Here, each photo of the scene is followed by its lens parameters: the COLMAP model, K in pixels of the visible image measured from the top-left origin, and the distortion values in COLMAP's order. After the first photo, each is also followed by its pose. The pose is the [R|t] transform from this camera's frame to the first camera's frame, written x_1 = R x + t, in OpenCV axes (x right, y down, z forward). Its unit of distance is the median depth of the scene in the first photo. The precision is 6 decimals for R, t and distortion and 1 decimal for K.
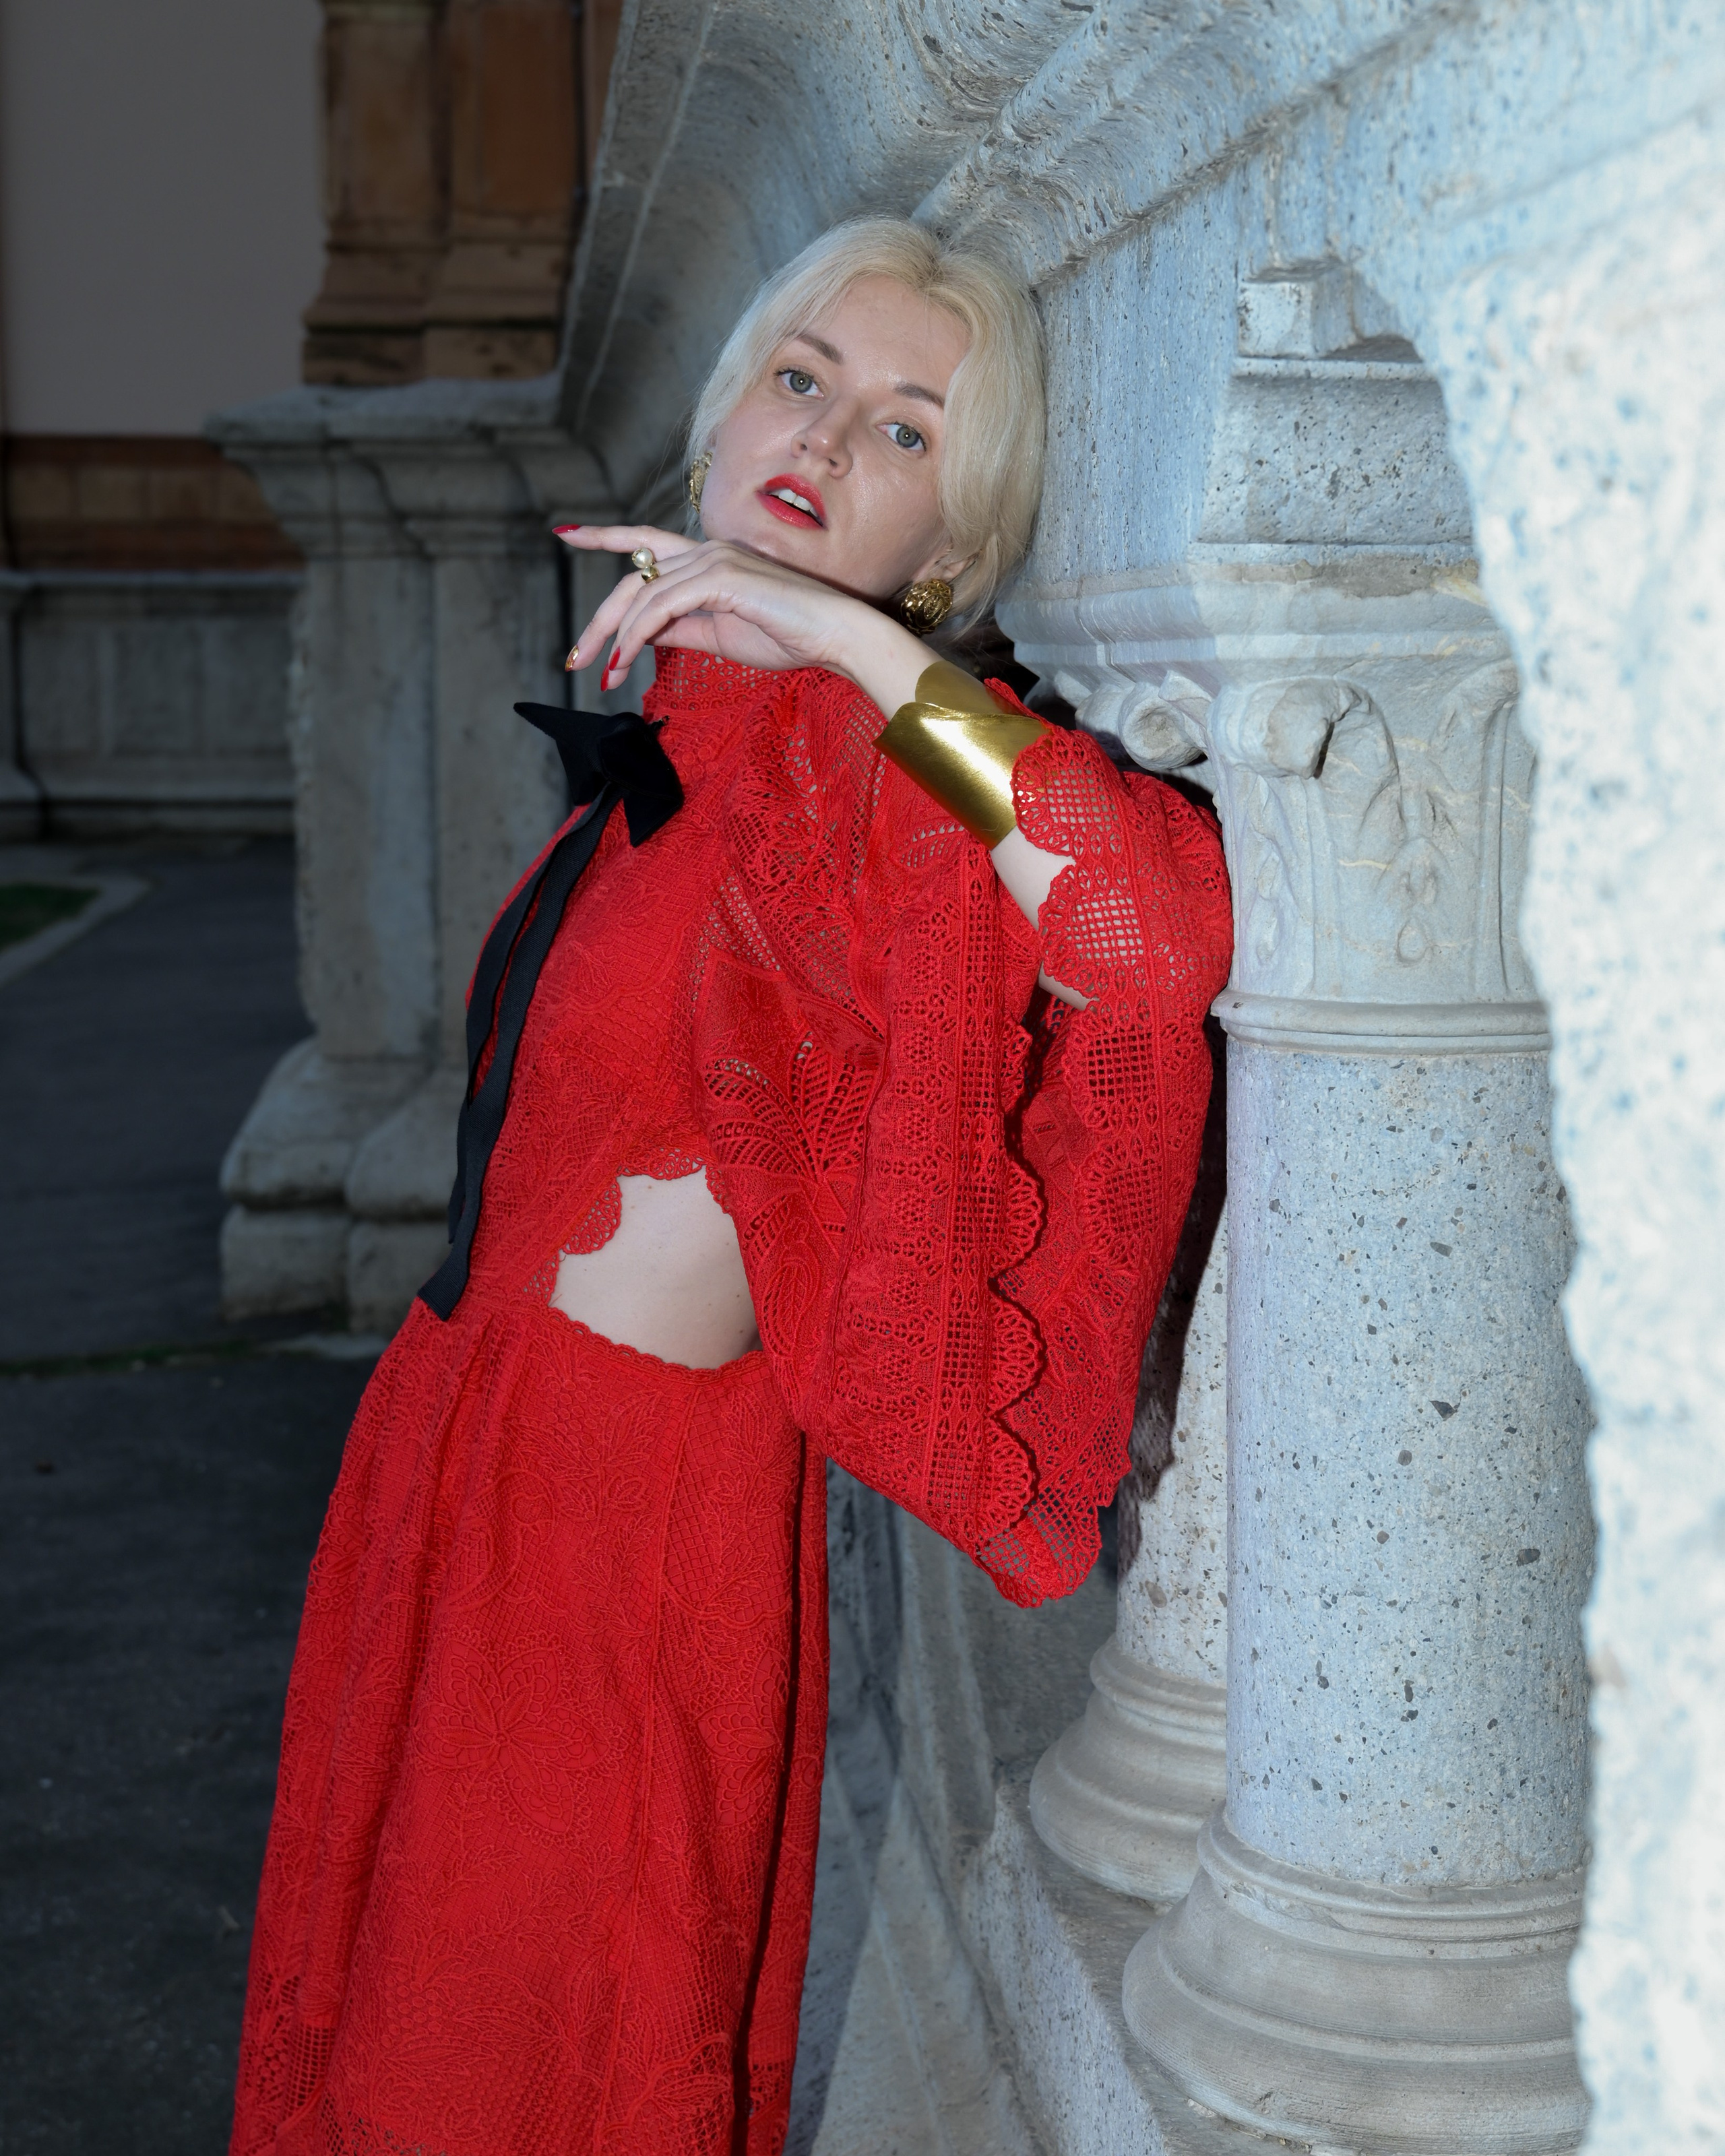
lens RADIAL K [[3463.7, 0, 864.2], [0, 3463.7, 1112.3], [0, 0, 1]] dist [0.020564, 0.112792]
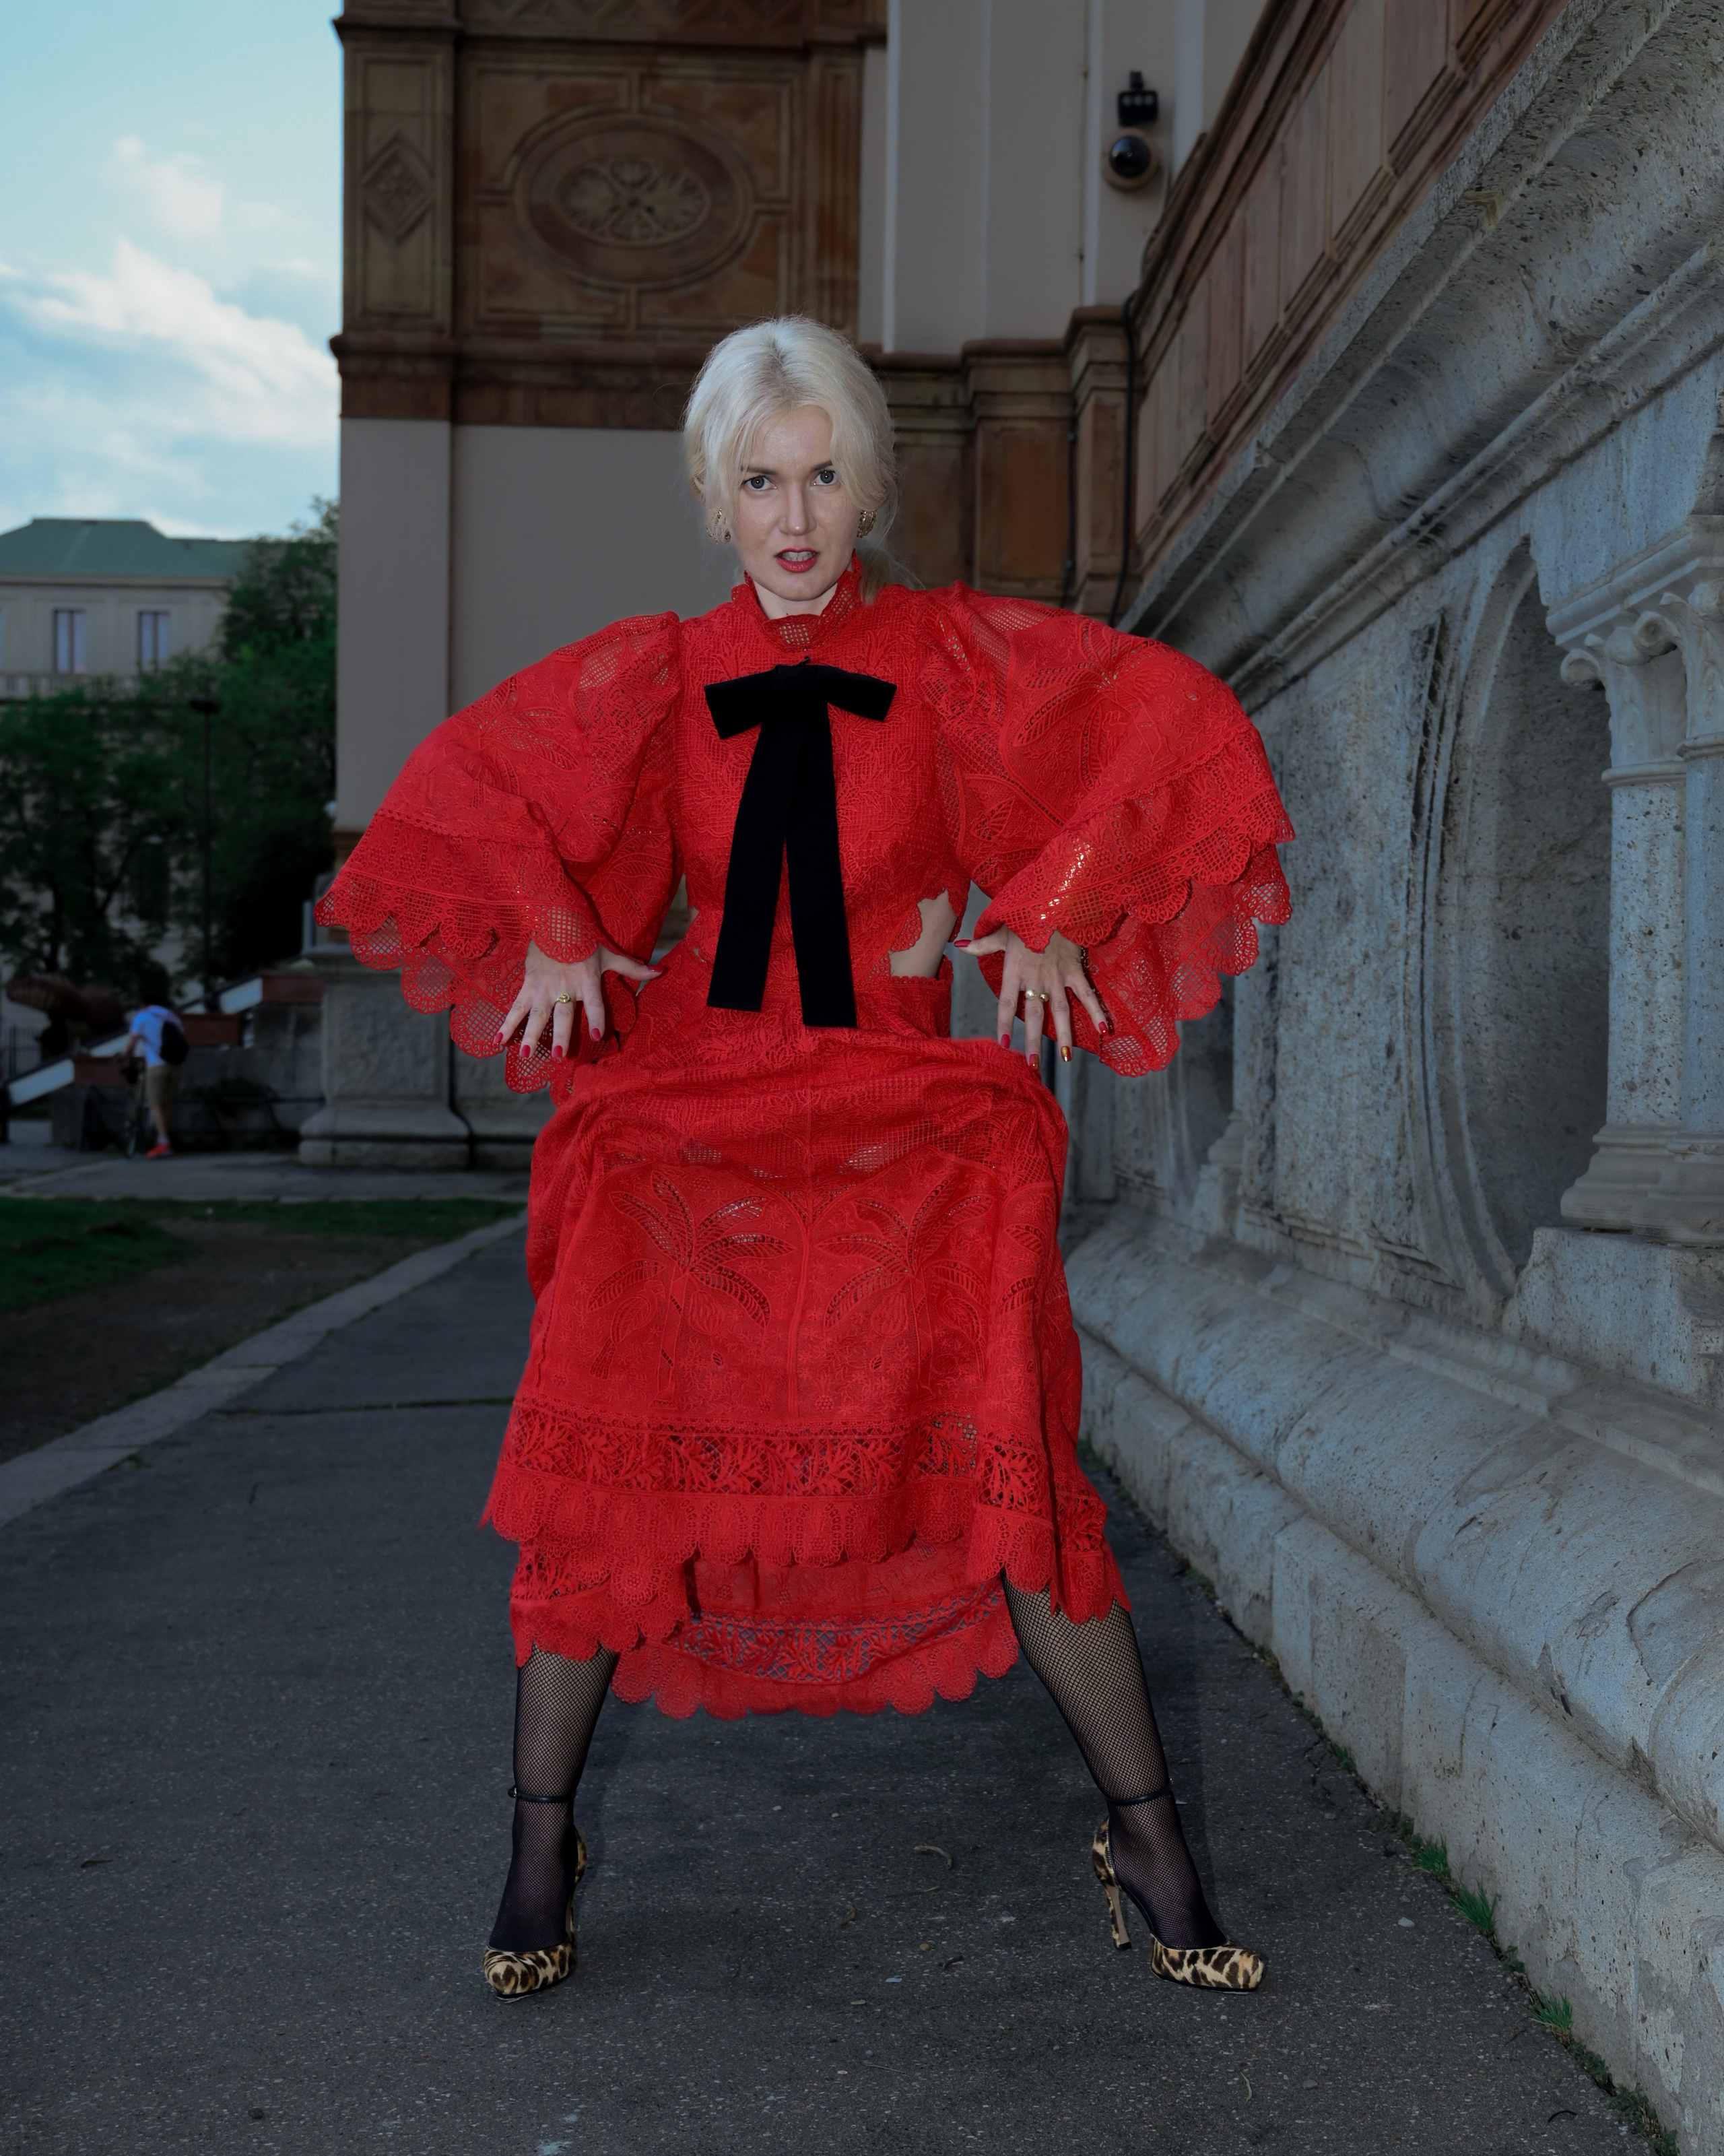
lens RADIAL K [[3157.3, 0, 942.7], [0, 3157.3, 1281.7], [0, 0, 1]] dist [-0.026229, 0.132515]
pose [[0.998537, 0.016584, -0.051470, -0.063246], [-0.020134, 0.997397, -0.069241, 0.111076], [0.050188, 0.070176, 0.996271, -0.242904]]
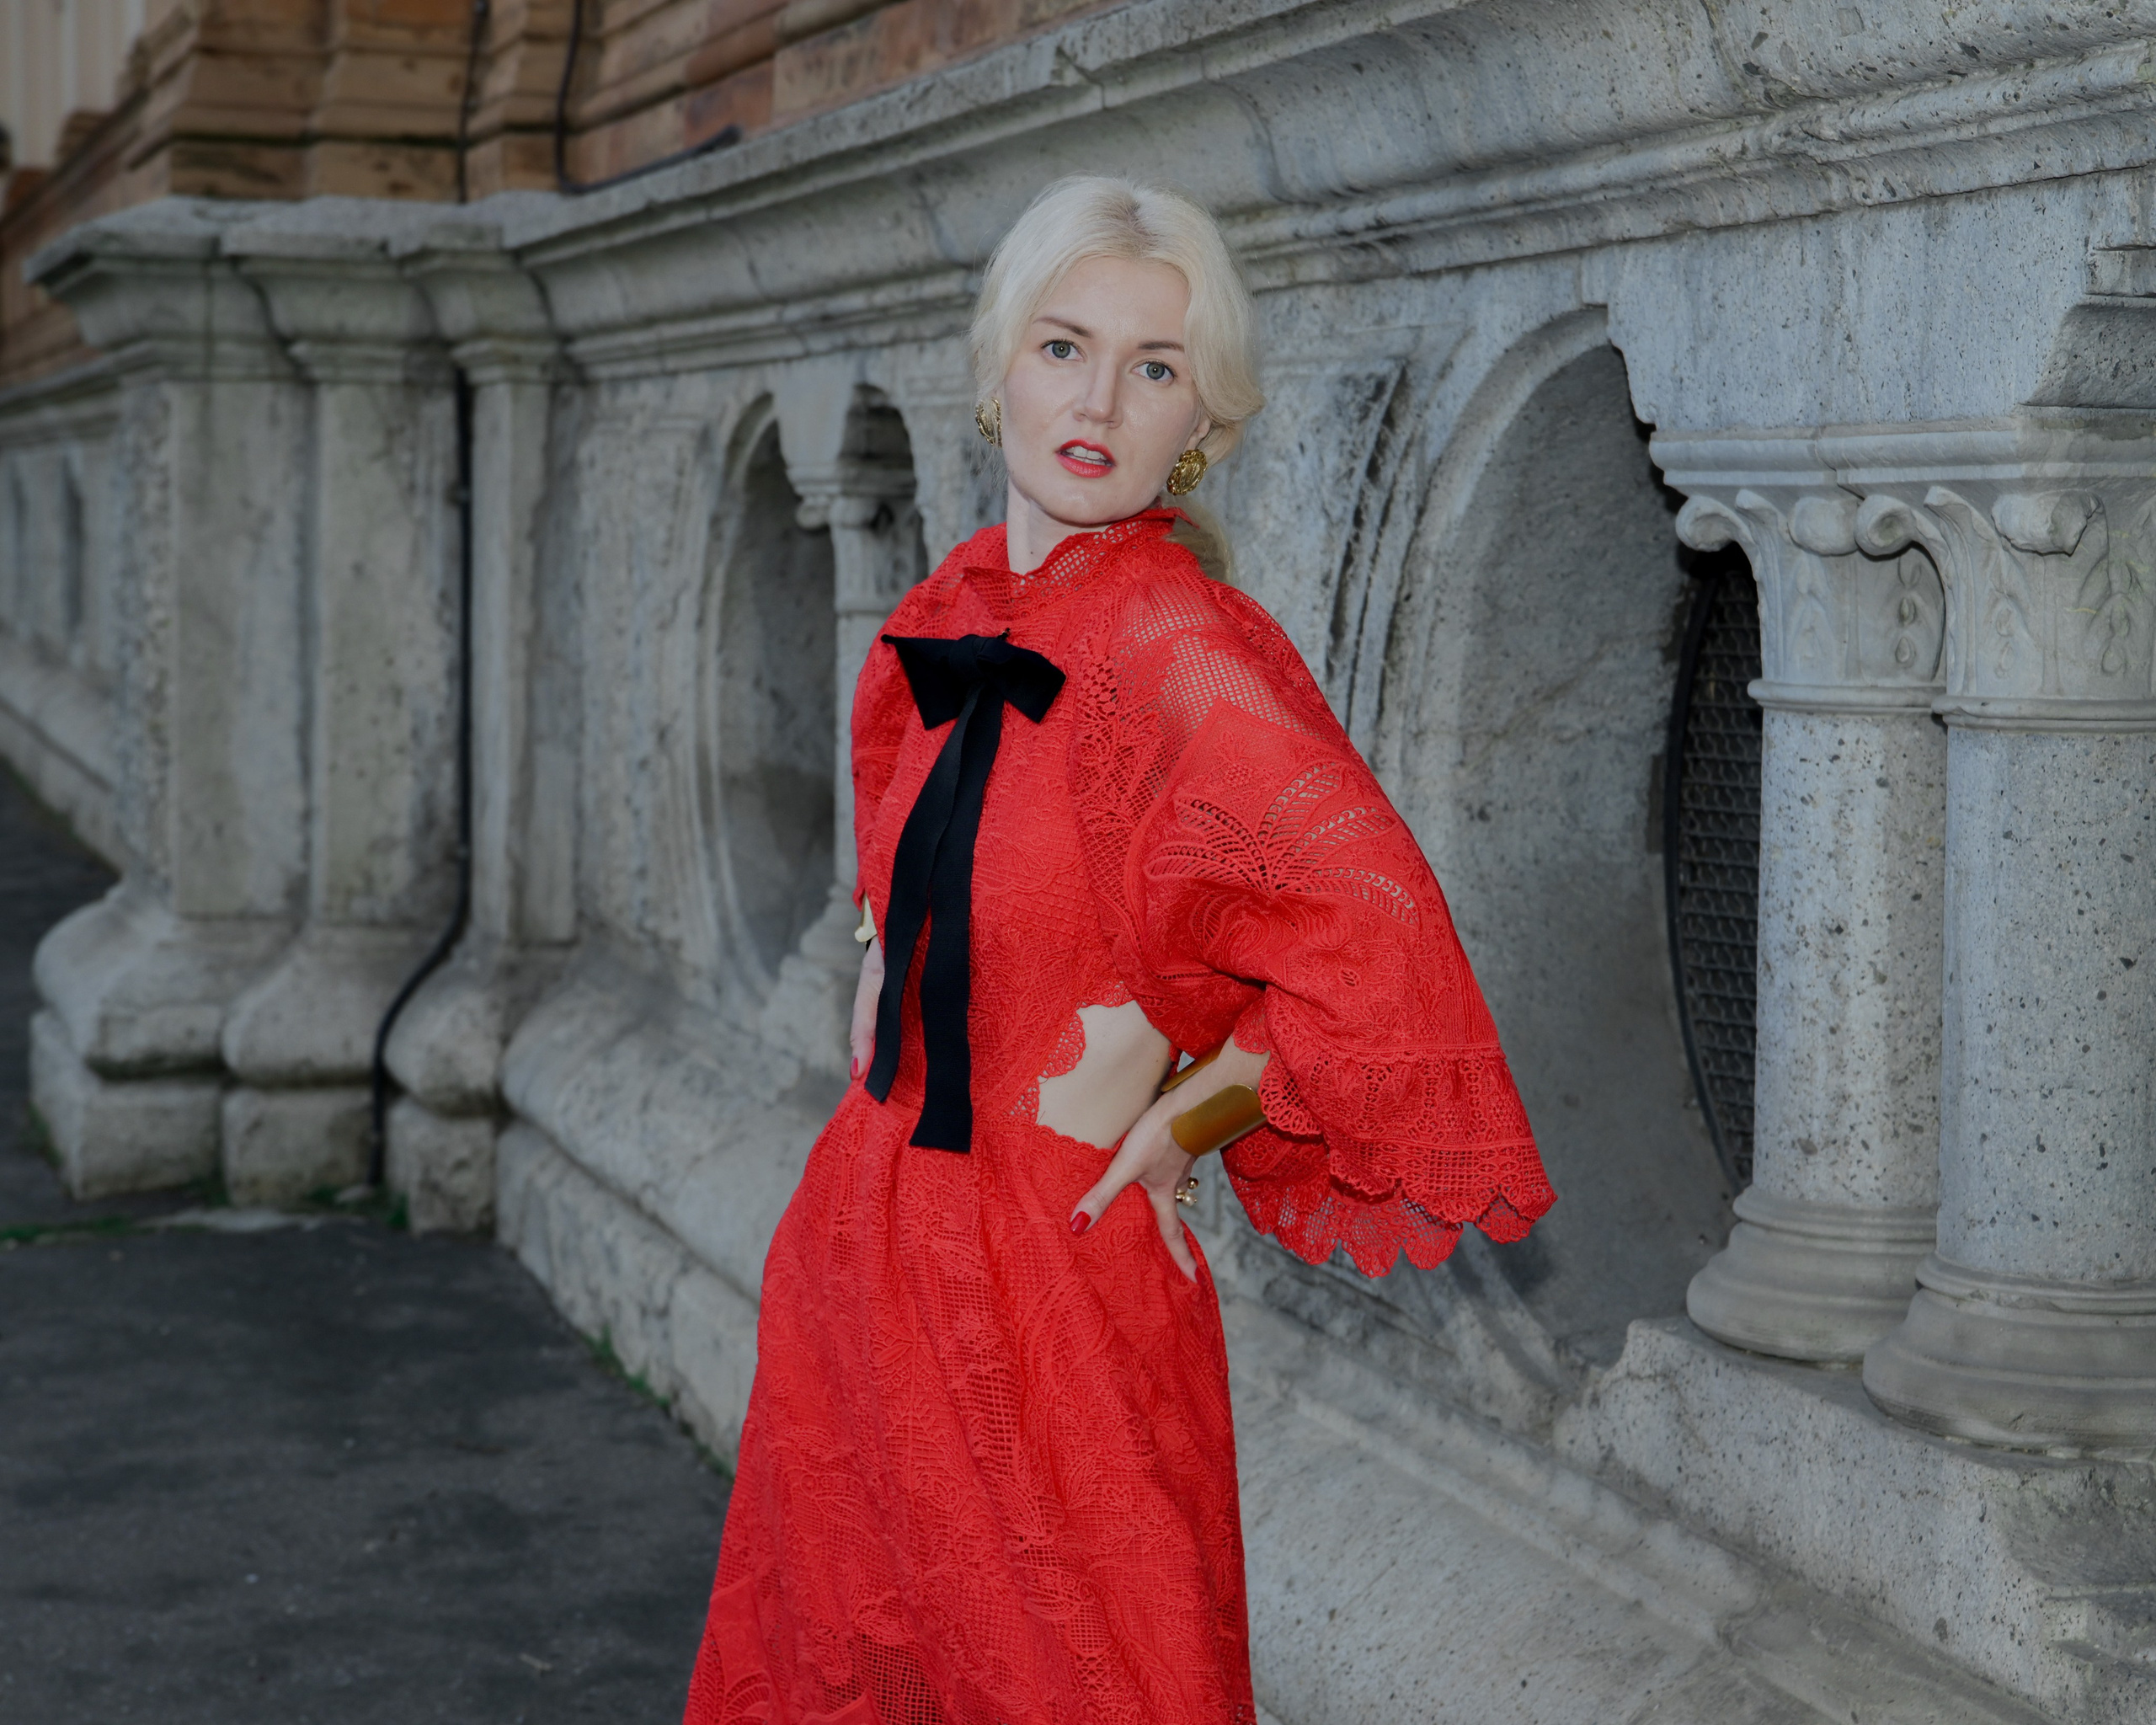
lens RADIAL K [[4292.4, 0, 1078.0], [0, 4292.4, 862.5], [0, 0, 1]] dist [0.124825, 0.302522]
pose [[0.980067, 0.001621, 0.198663, -0.157533], [0.008443, 0.998723, -0.049805, 0.031029], [-0.198490, 0.050489, 0.978802, -0.186673]]
